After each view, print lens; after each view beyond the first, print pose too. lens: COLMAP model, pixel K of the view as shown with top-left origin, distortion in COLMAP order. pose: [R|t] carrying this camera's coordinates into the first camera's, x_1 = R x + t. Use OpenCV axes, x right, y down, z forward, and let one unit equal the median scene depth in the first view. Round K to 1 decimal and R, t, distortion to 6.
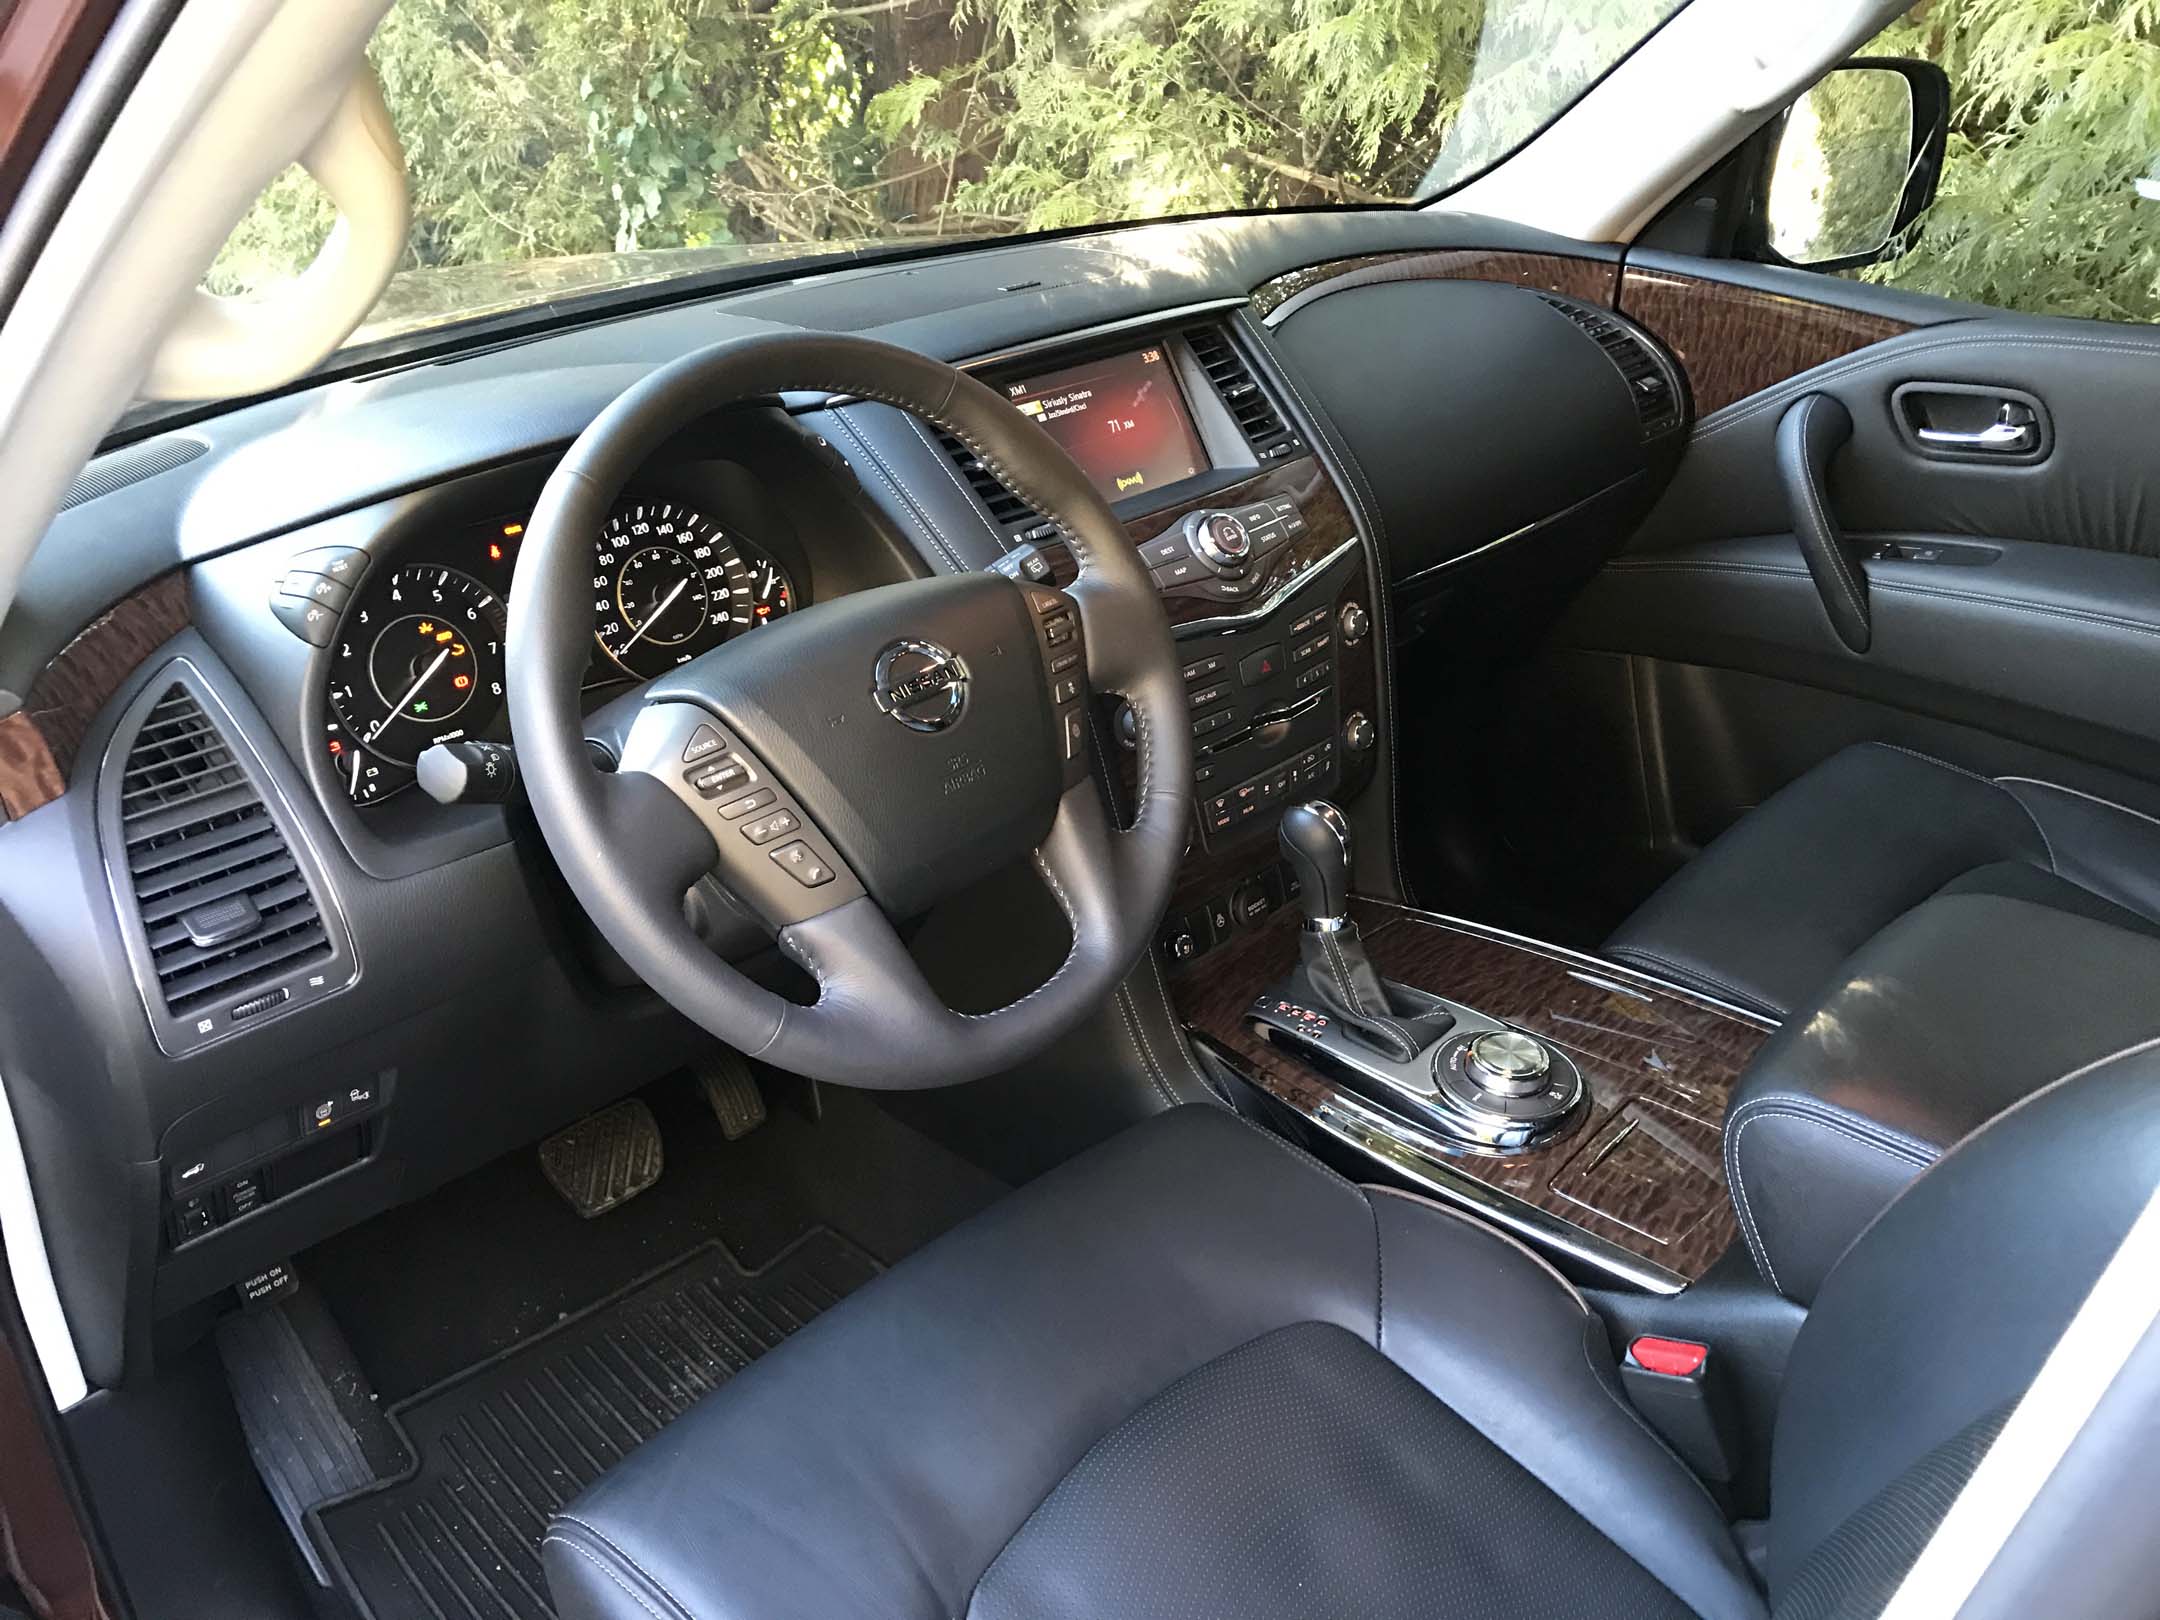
lens RADIAL K [[1714.9, 0, 1084.4], [0, 1714.9, 831.4], [0, 0, 1]] dist [0.001014, -0.008219]
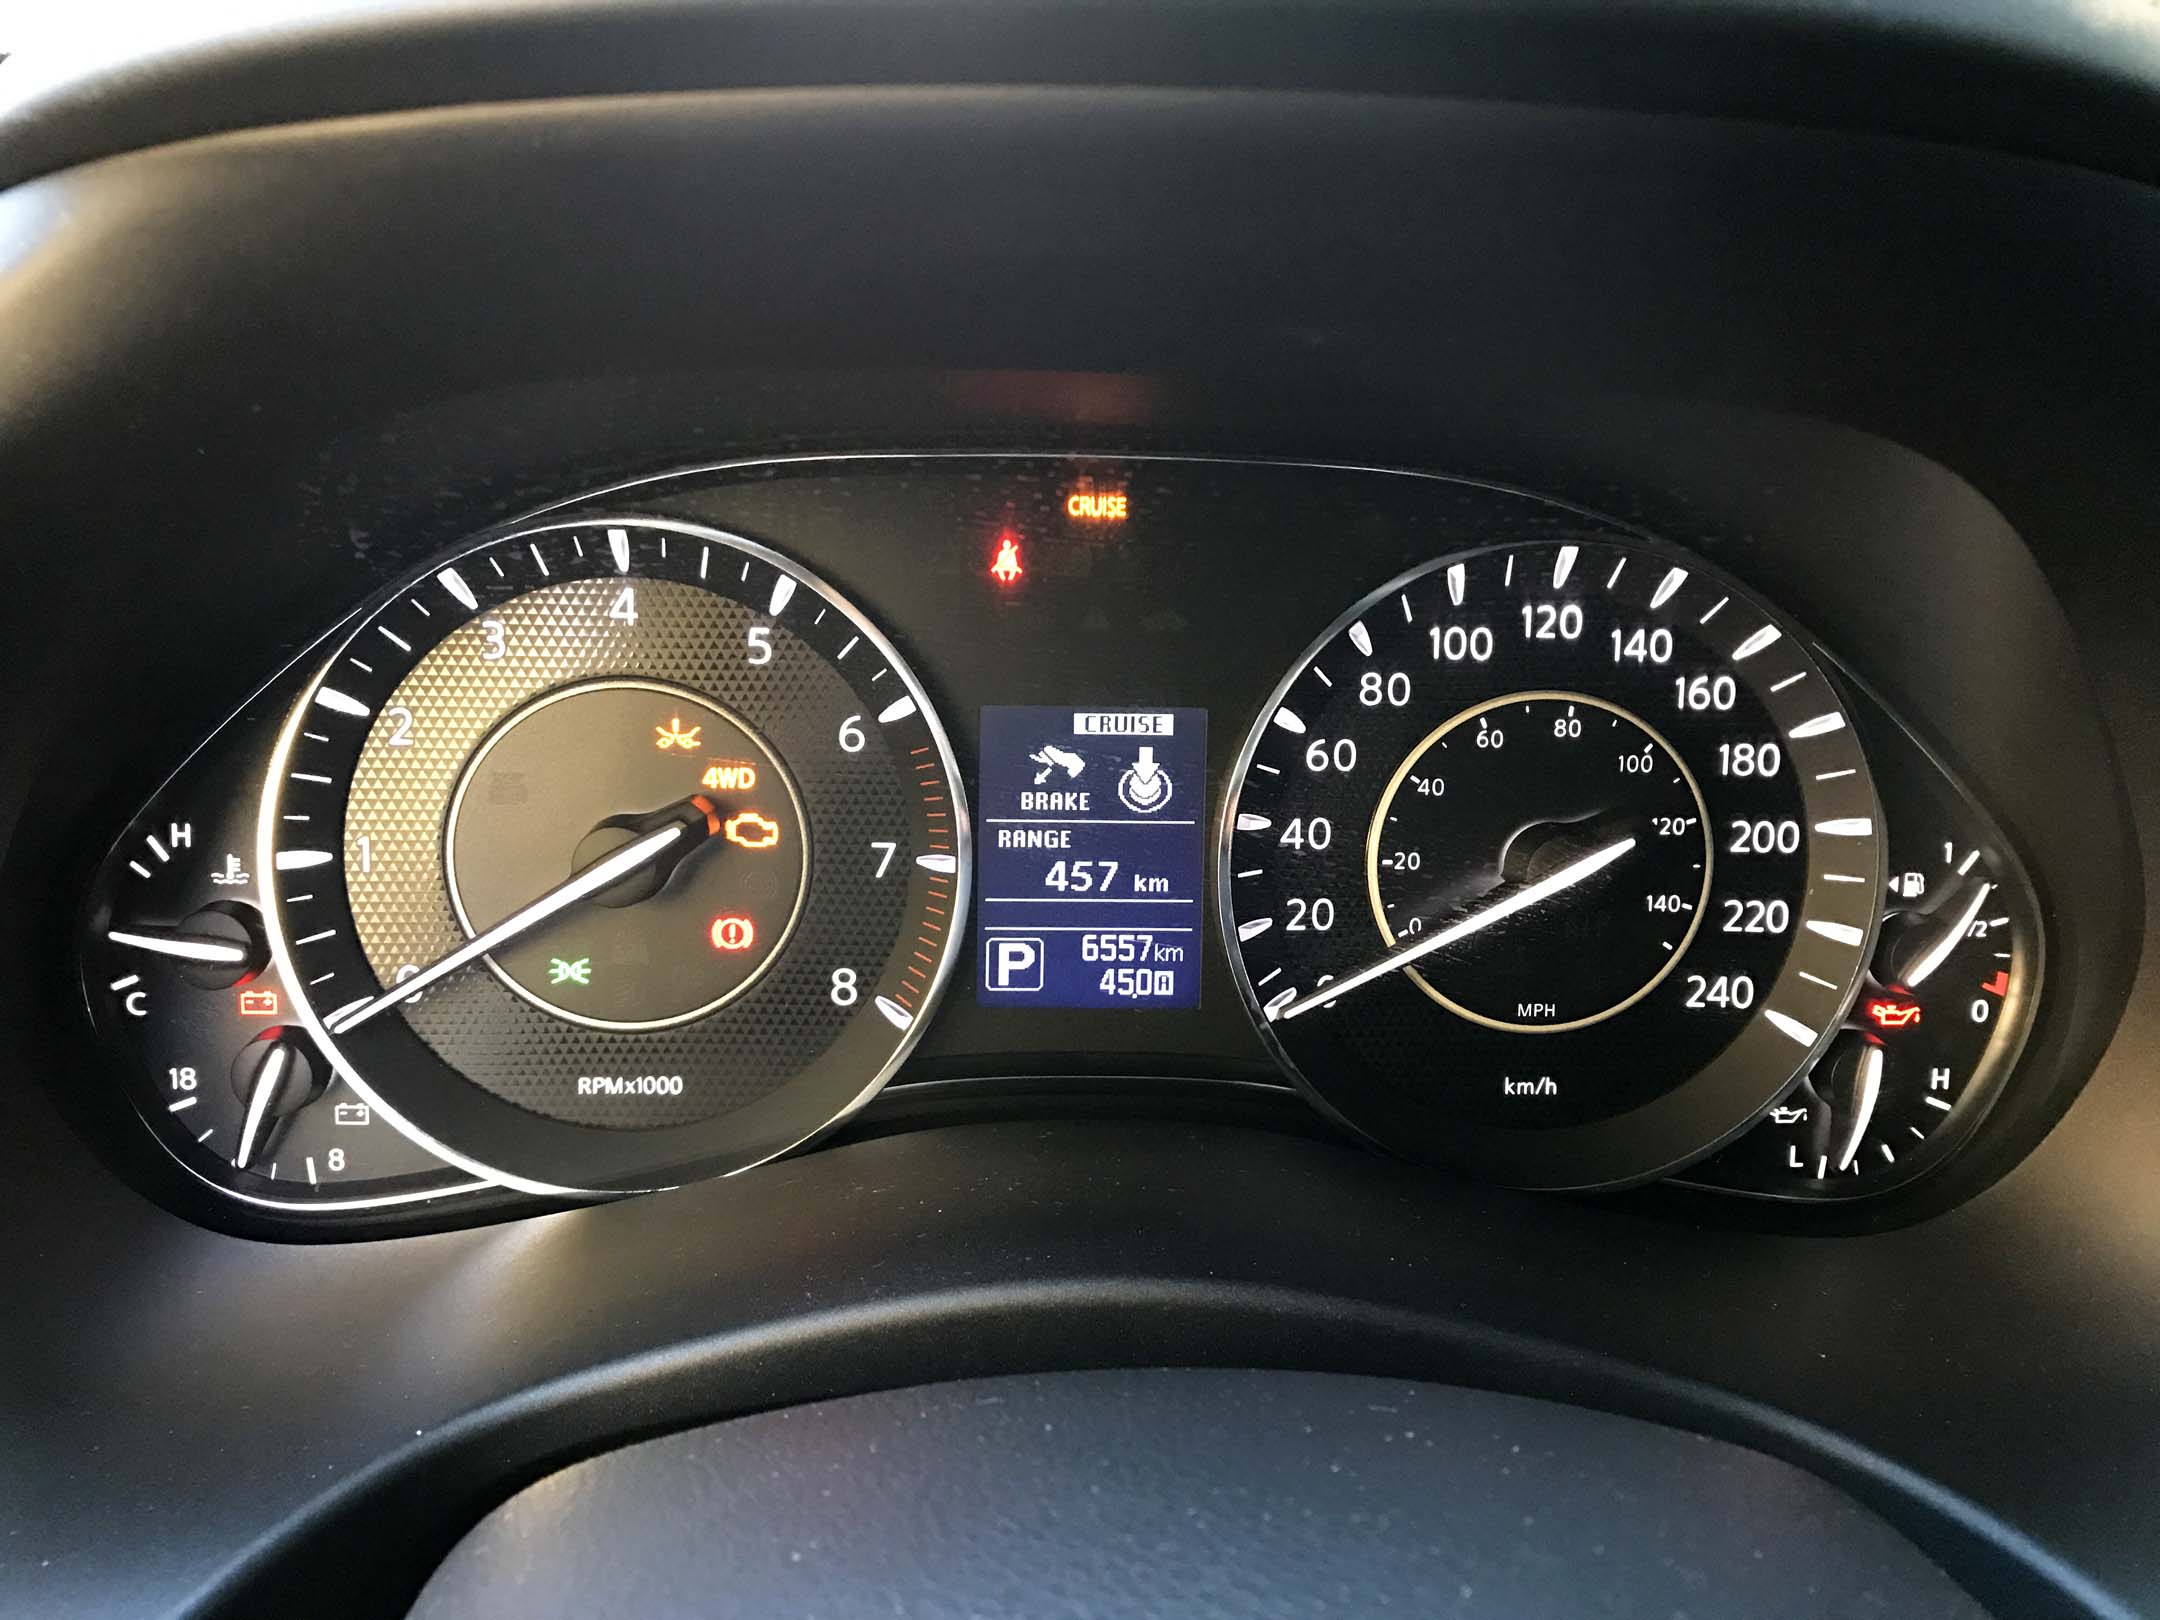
lens RADIAL K [[1729.7, 0, 1091.3], [0, 1729.7, 801.5], [0, 0, 1]] dist [0.073881, -0.170212]
pose [[0.722711, 0.353356, -0.593993, -0.129697], [-0.360685, 0.925941, 0.111980, -0.150562], [0.589572, 0.133315, 0.796638, 0.715698]]
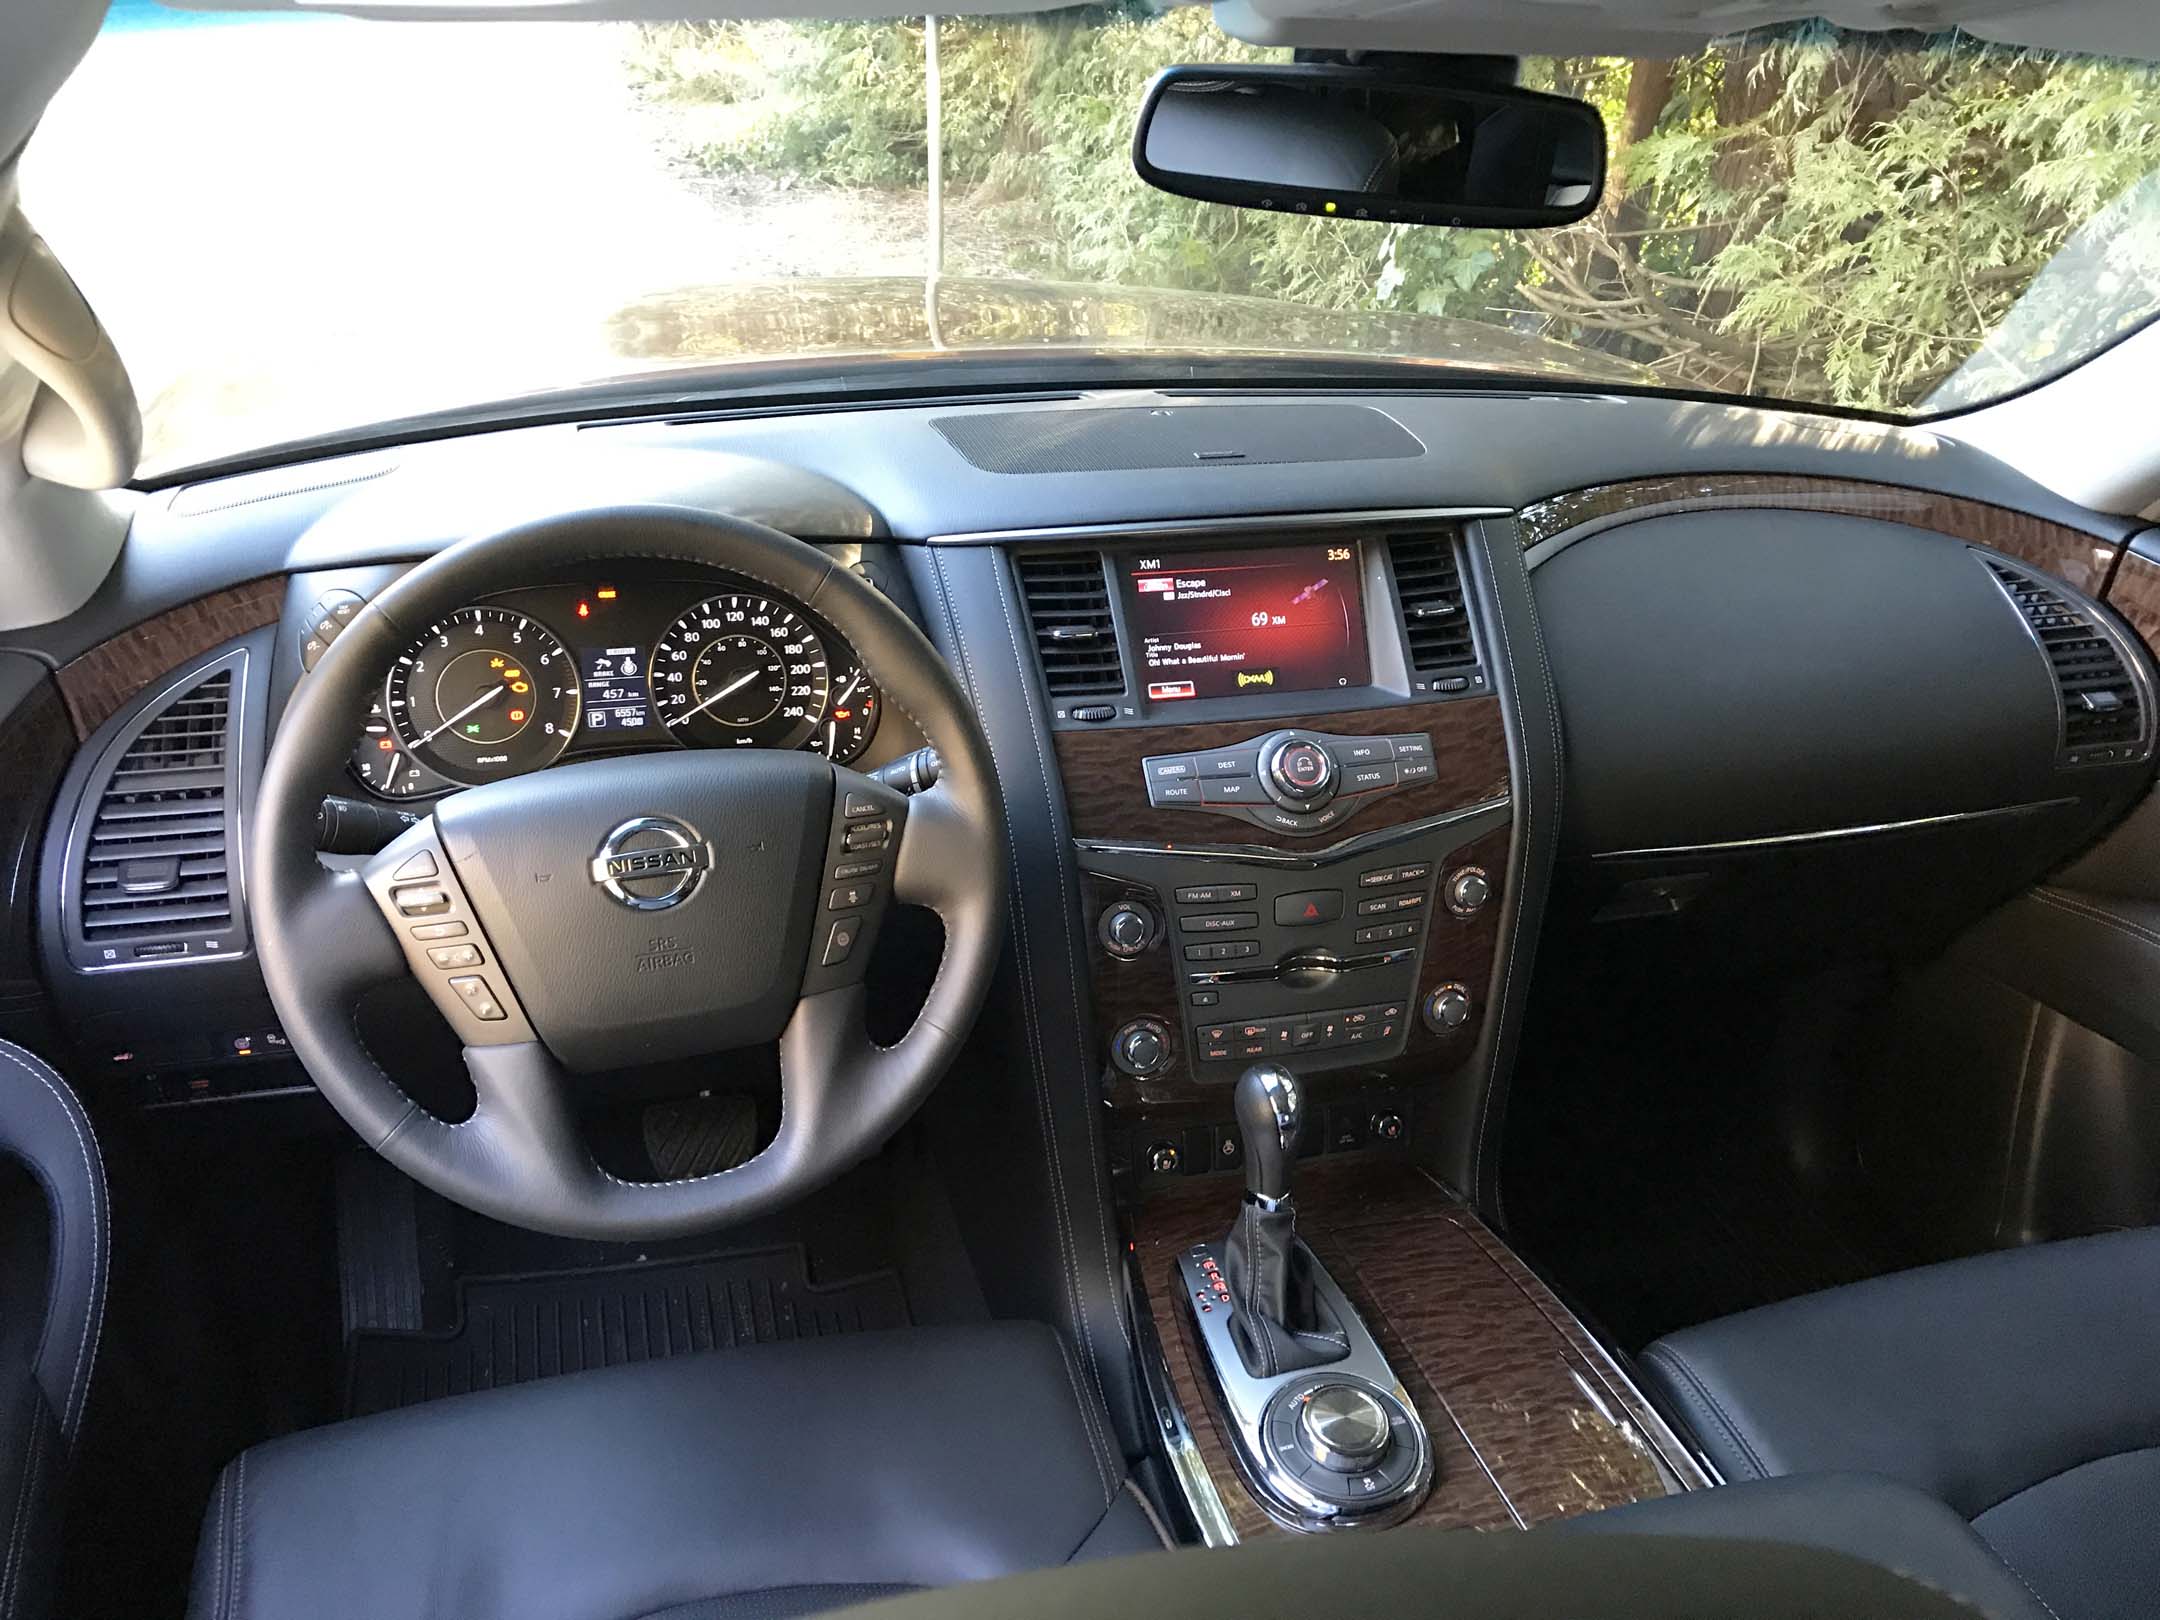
lens RADIAL K [[1729.7, 0, 1091.3], [0, 1729.7, 801.5], [0, 0, 1]] dist [0.073881, -0.170212]
pose [[0.864145, 0.291919, -0.409923, 0.408707], [-0.292169, 0.954247, 0.063639, -0.196379], [0.409746, 0.064774, 0.909897, 0.103951]]
